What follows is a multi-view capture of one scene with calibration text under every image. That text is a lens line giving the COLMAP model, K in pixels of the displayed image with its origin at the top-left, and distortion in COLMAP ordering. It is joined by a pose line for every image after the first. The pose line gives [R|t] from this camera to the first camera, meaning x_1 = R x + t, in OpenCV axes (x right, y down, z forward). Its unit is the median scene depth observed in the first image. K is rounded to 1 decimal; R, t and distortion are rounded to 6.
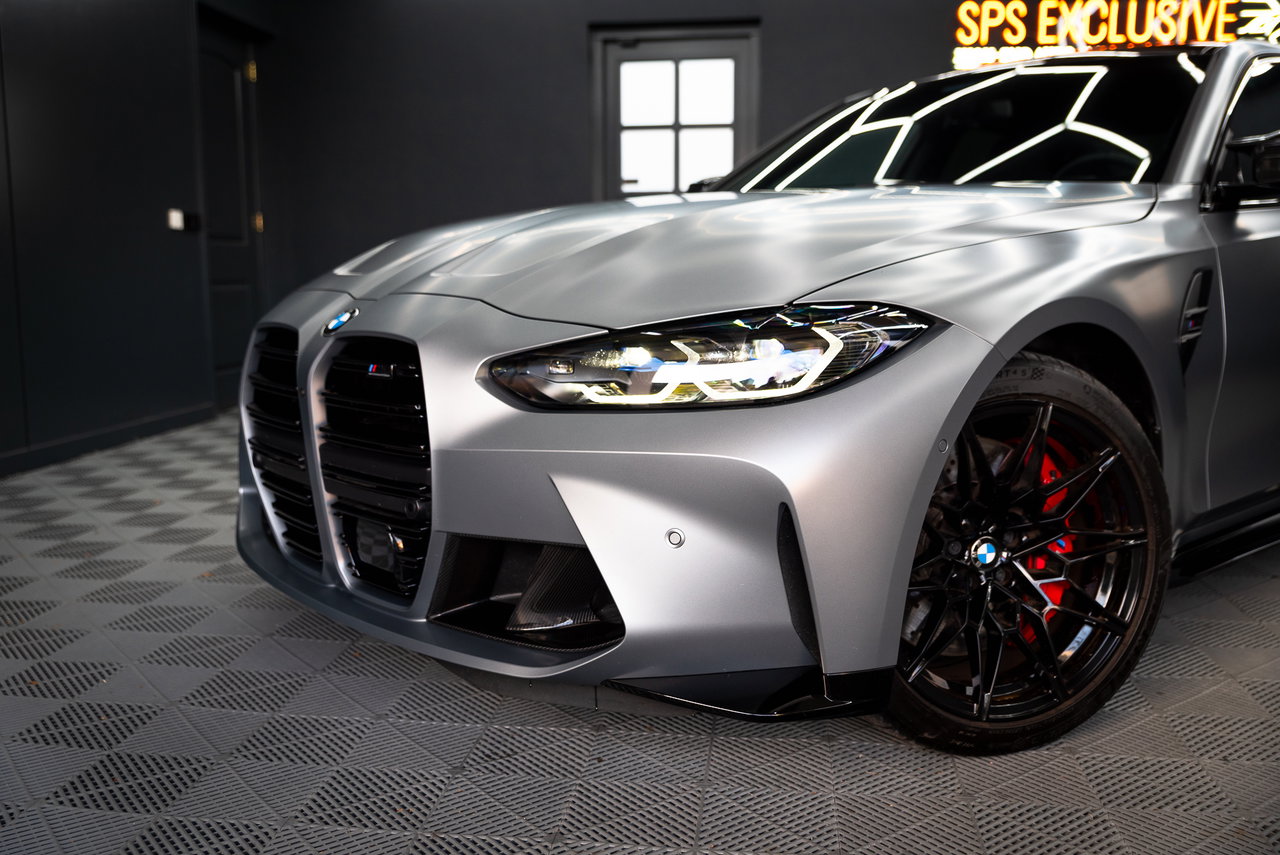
lens RADIAL K [[1143.5, 0, 634.2], [0, 1143.5, 425.7], [0, 0, 1]] dist [-0.018410, 0.034154]
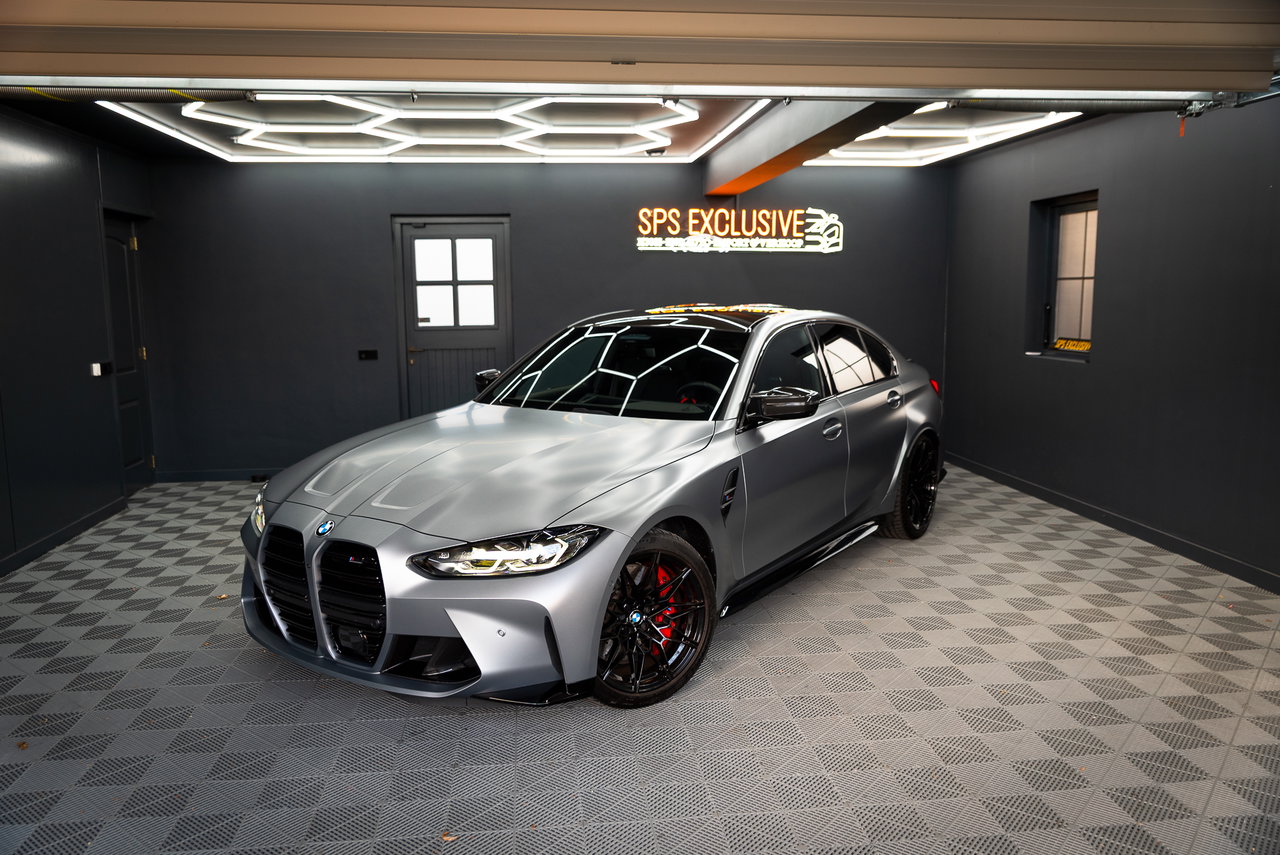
lens RADIAL K [[943.0, 0, 634.5], [0, 943.0, 430.5], [0, 0, 1]] dist [-0.019034, 0.016686]
pose [[0.970819, -0.041764, 0.236149, -0.107827], [0.040594, 0.999128, 0.009816, -0.254092], [-0.236353, 0.000057, 0.971667, -0.740332]]
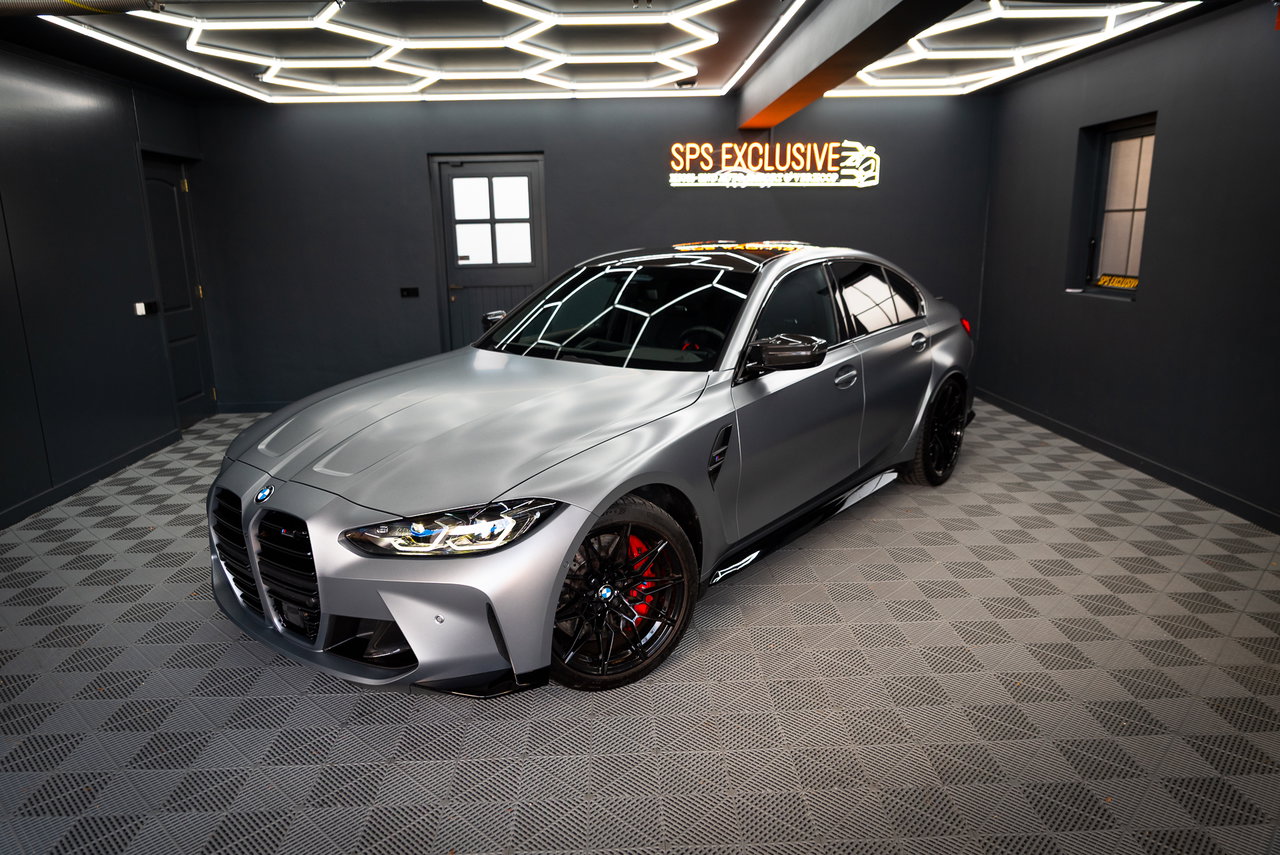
lens RADIAL K [[831.7, 0, 636.5], [0, 831.7, 429.8], [0, 0, 1]] dist [-0.008101, 0.005647]
pose [[0.986660, -0.052538, 0.154087, 0.137602], [0.037611, 0.994452, 0.098237, -0.300857], [-0.158393, -0.091131, 0.983162, -0.415334]]
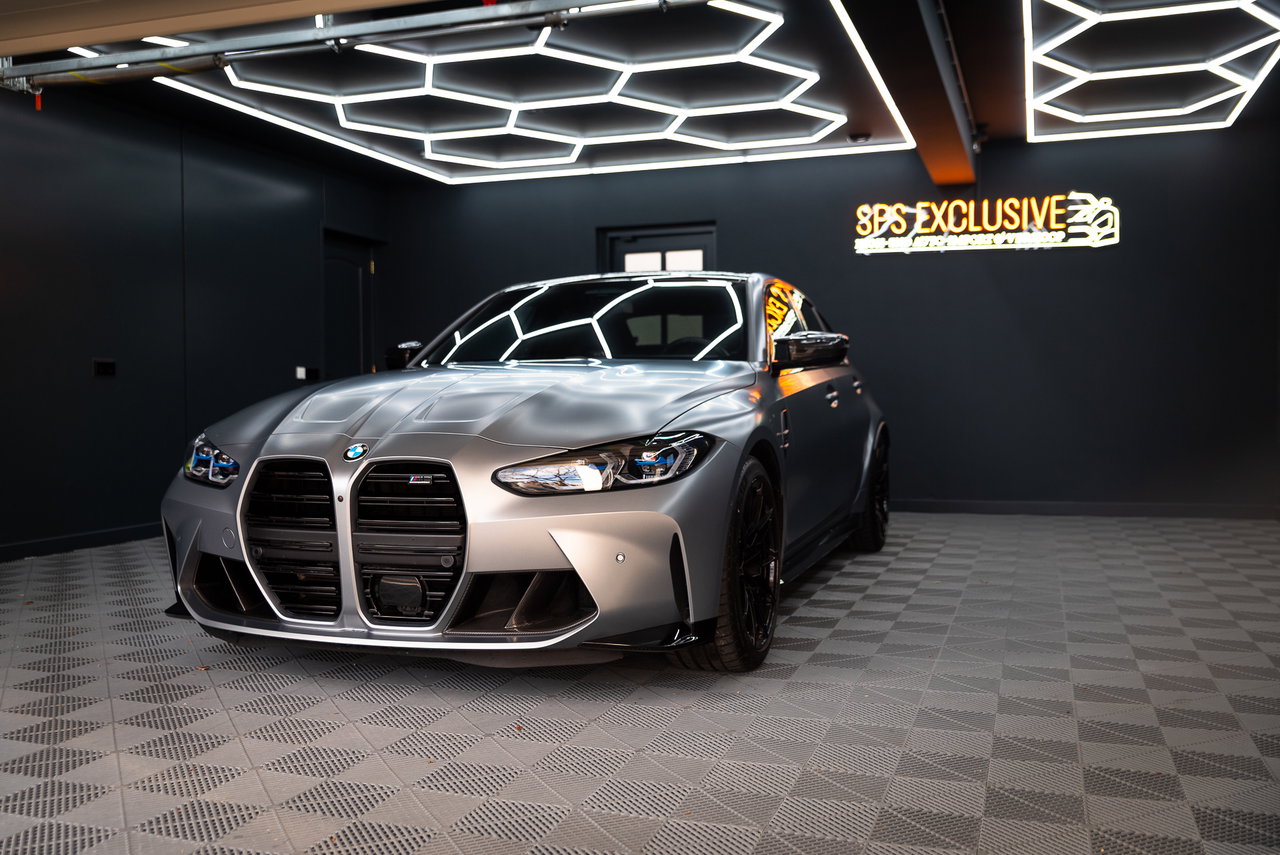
lens RADIAL K [[1143.5, 0, 641.4], [0, 1143.5, 428.2], [0, 0, 1]] dist [-0.018410, 0.034154]
pose [[0.980538, -0.000163, -0.196328, 0.925242], [-0.021128, 0.994105, -0.106344, 0.116355], [0.195188, 0.108422, 0.974755, -1.022311]]
